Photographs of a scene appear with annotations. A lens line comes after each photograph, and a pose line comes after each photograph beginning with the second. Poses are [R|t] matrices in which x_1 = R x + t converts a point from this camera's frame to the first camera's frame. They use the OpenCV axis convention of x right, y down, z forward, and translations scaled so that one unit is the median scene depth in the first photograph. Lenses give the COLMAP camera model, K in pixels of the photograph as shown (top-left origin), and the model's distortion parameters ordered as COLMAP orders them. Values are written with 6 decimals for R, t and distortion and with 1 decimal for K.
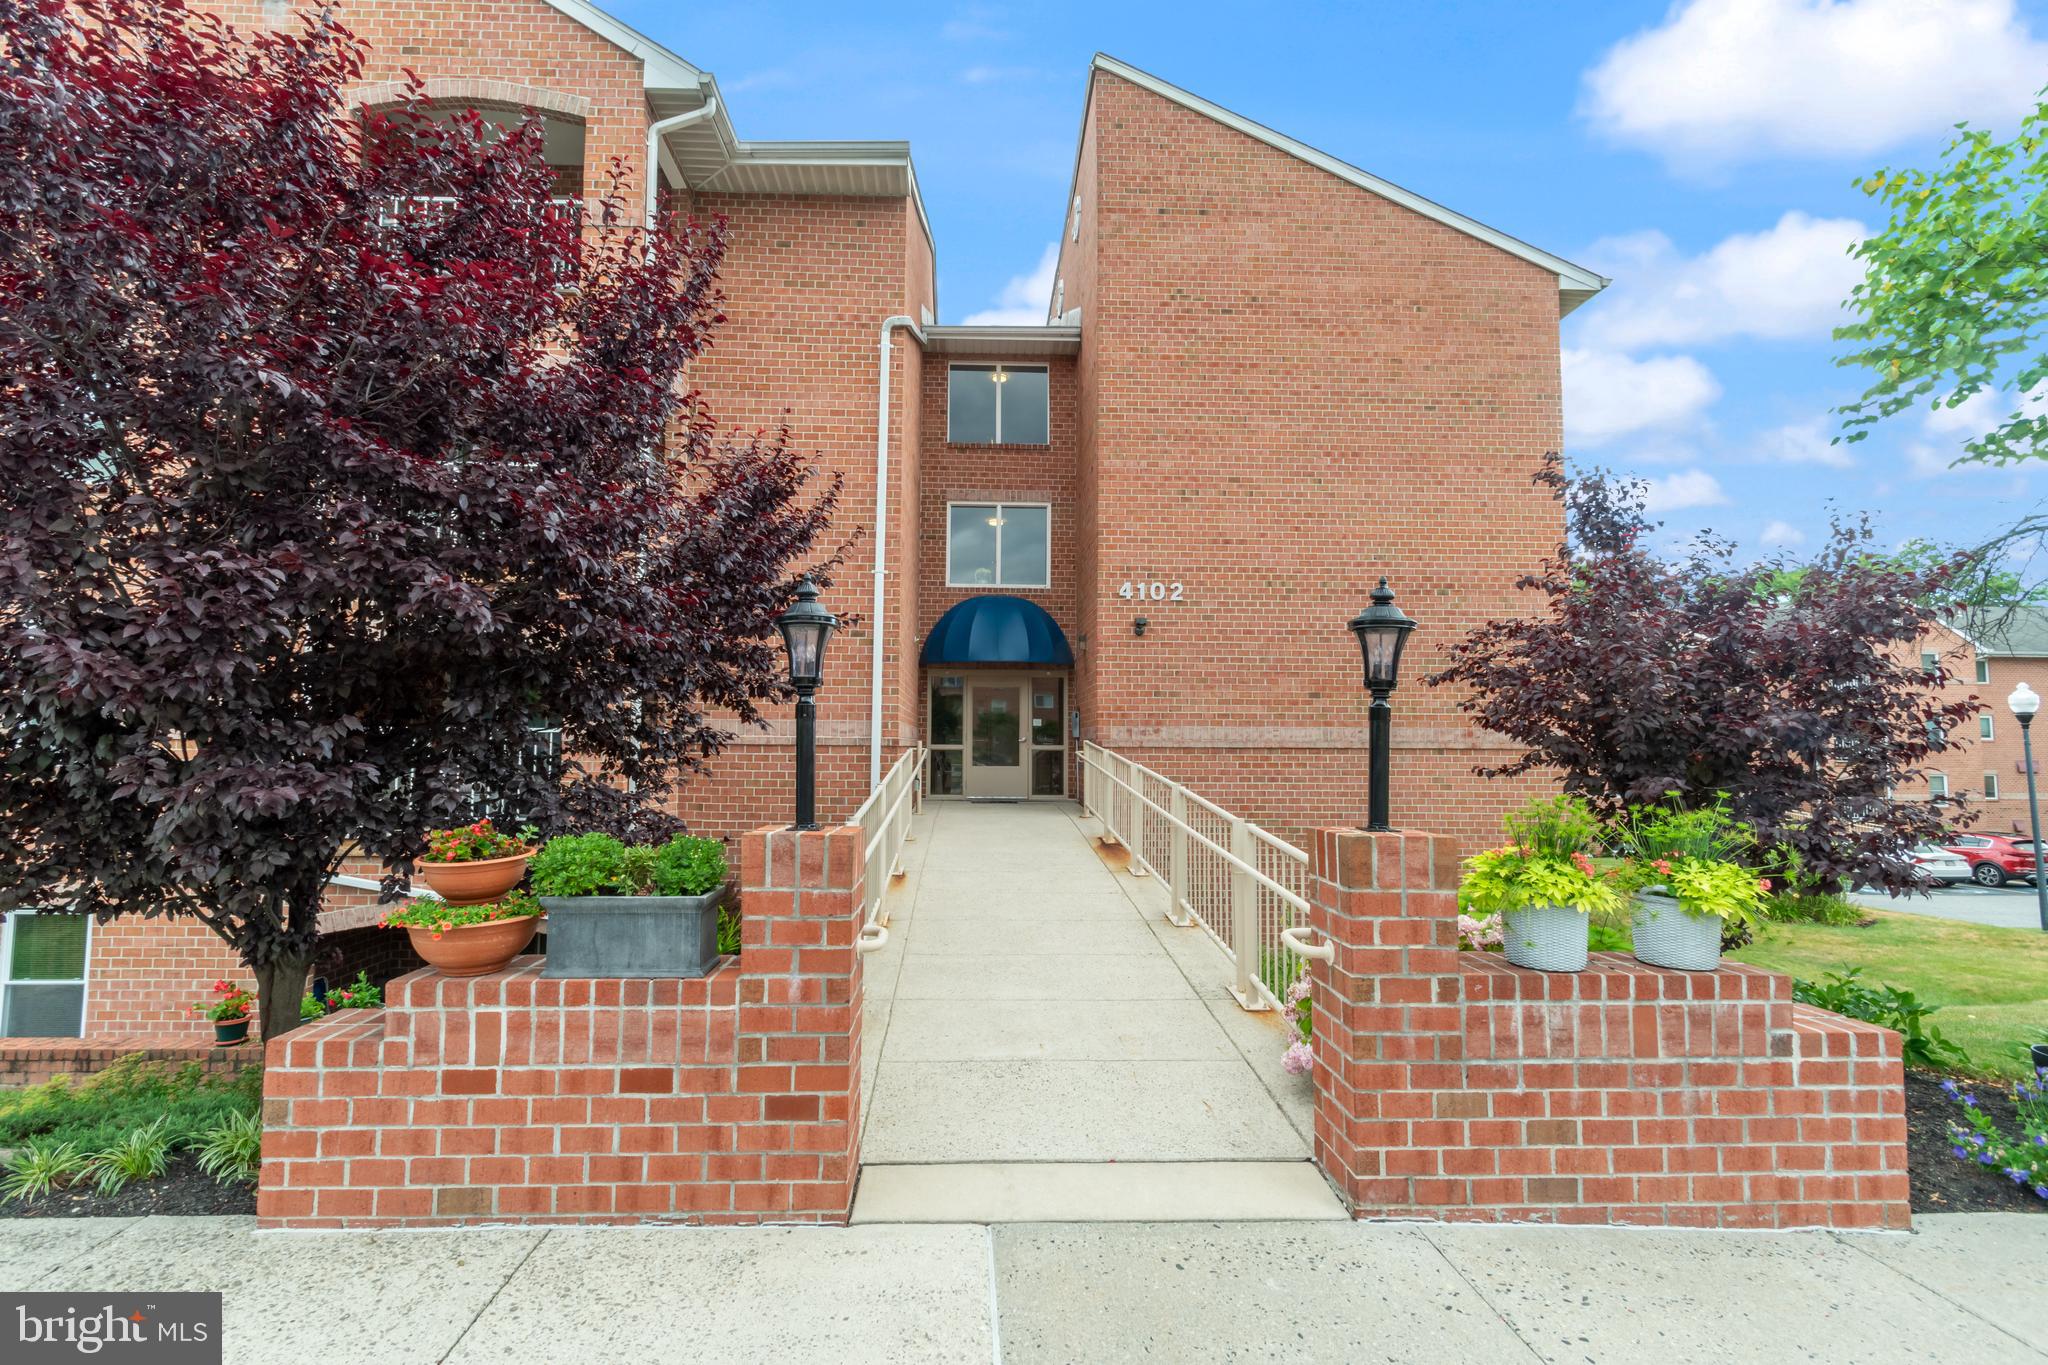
lens RADIAL K [[871.2, 0, 960.8], [0, 871.2, 687.6], [0, 0, 1]] dist [-0.000995, -0.000154]
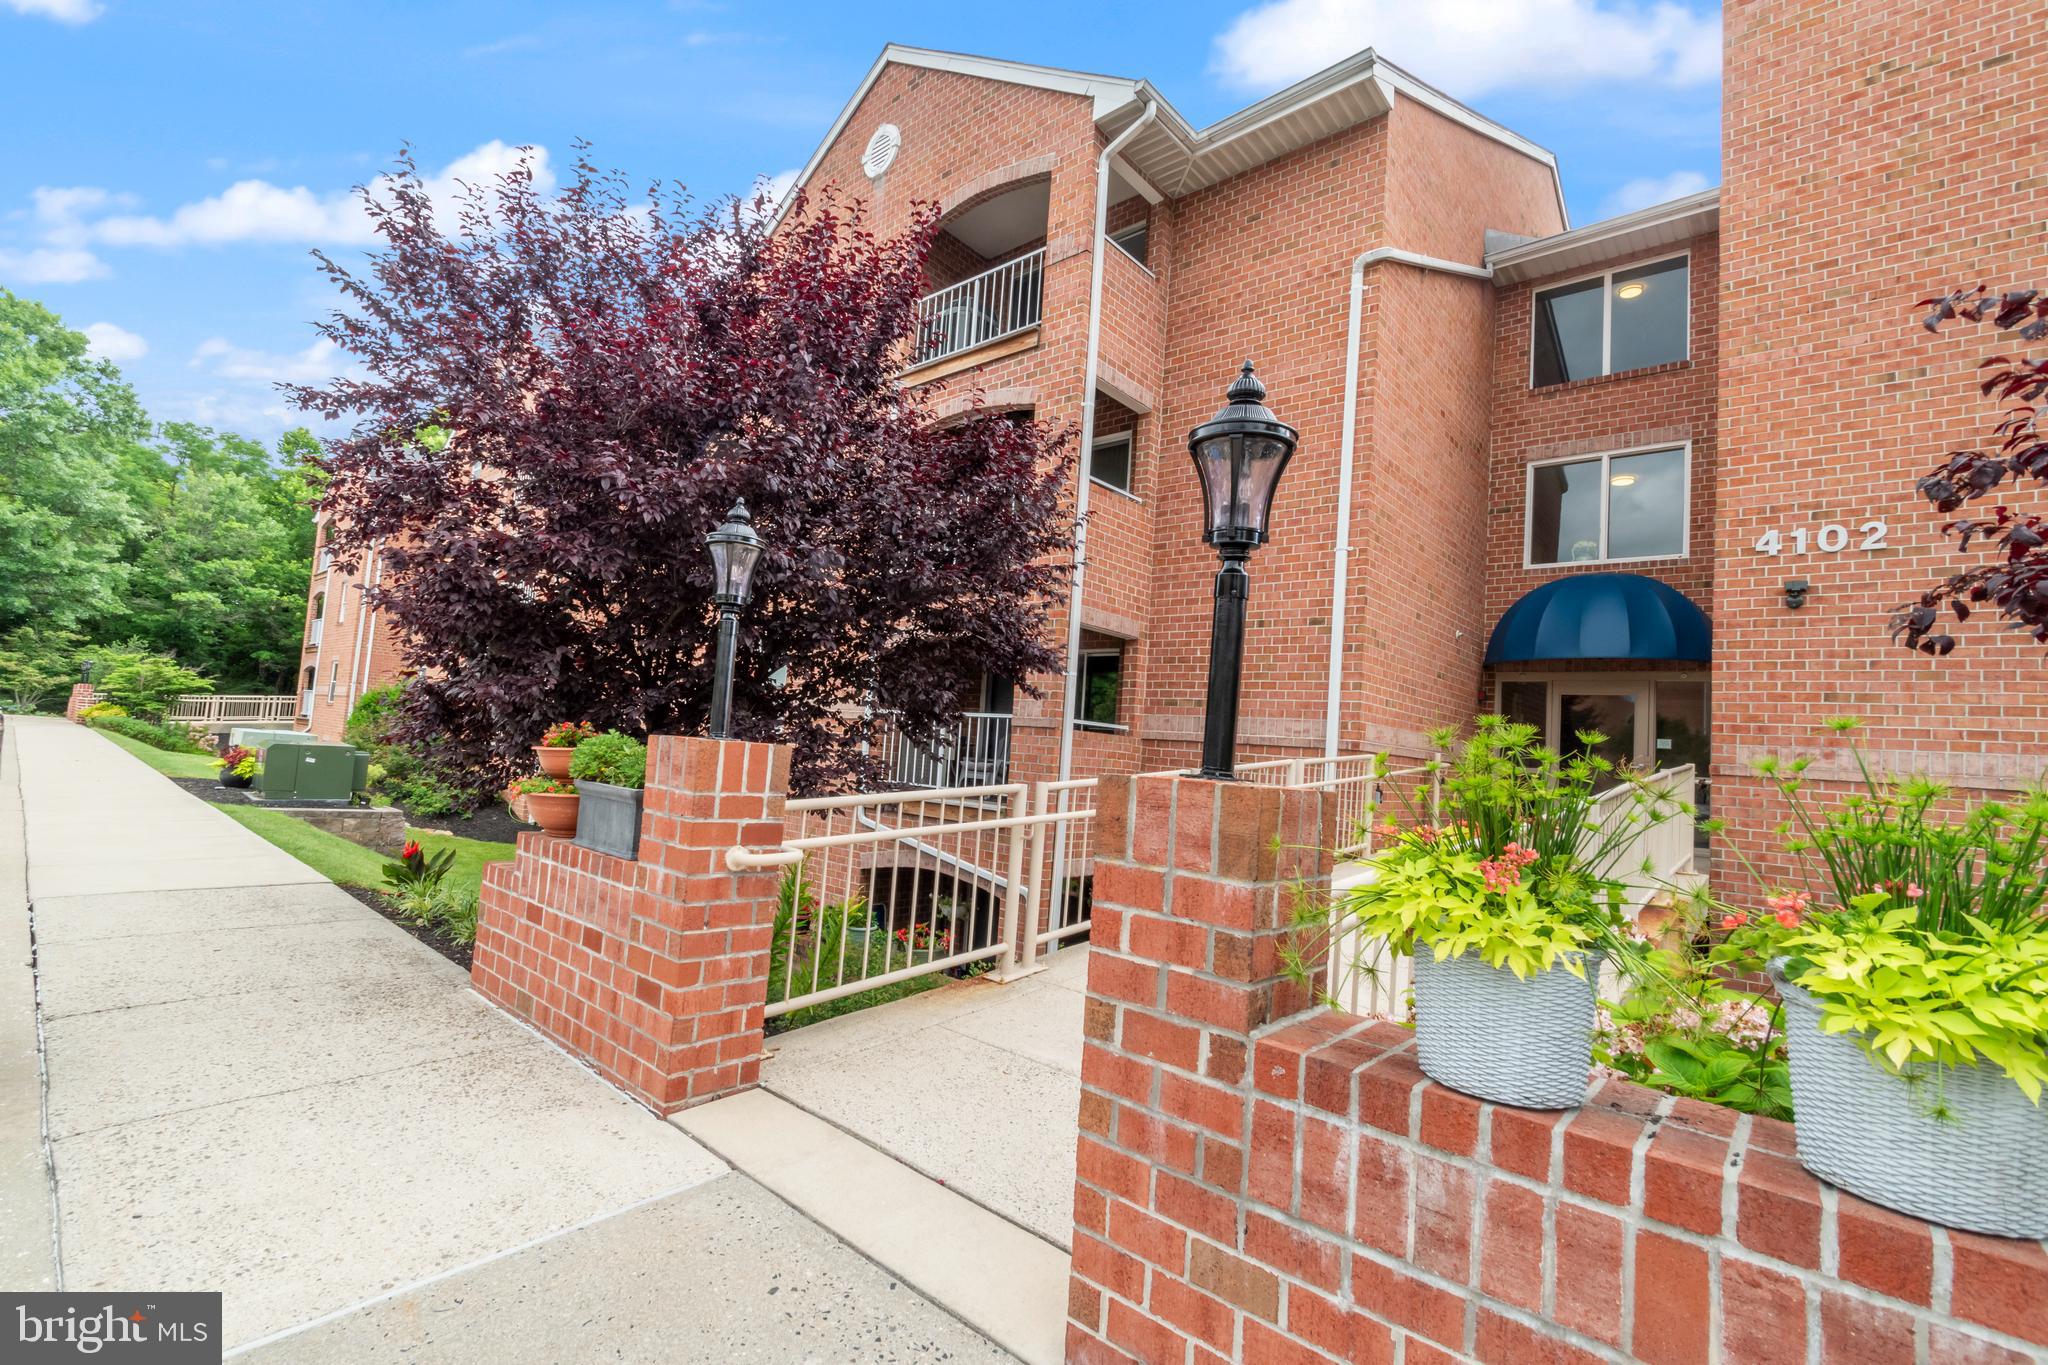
lens RADIAL K [[873.0, 0, 1032.0], [0, 873.0, 691.0], [0, 0, 1]] dist [0.001993, -0.003021]
pose [[0.739235, -0.002712, -0.673442, 0.835483], [-0.023137, 0.999299, -0.029421, 0.130374], [0.673050, 0.037330, 0.738655, 0.491949]]
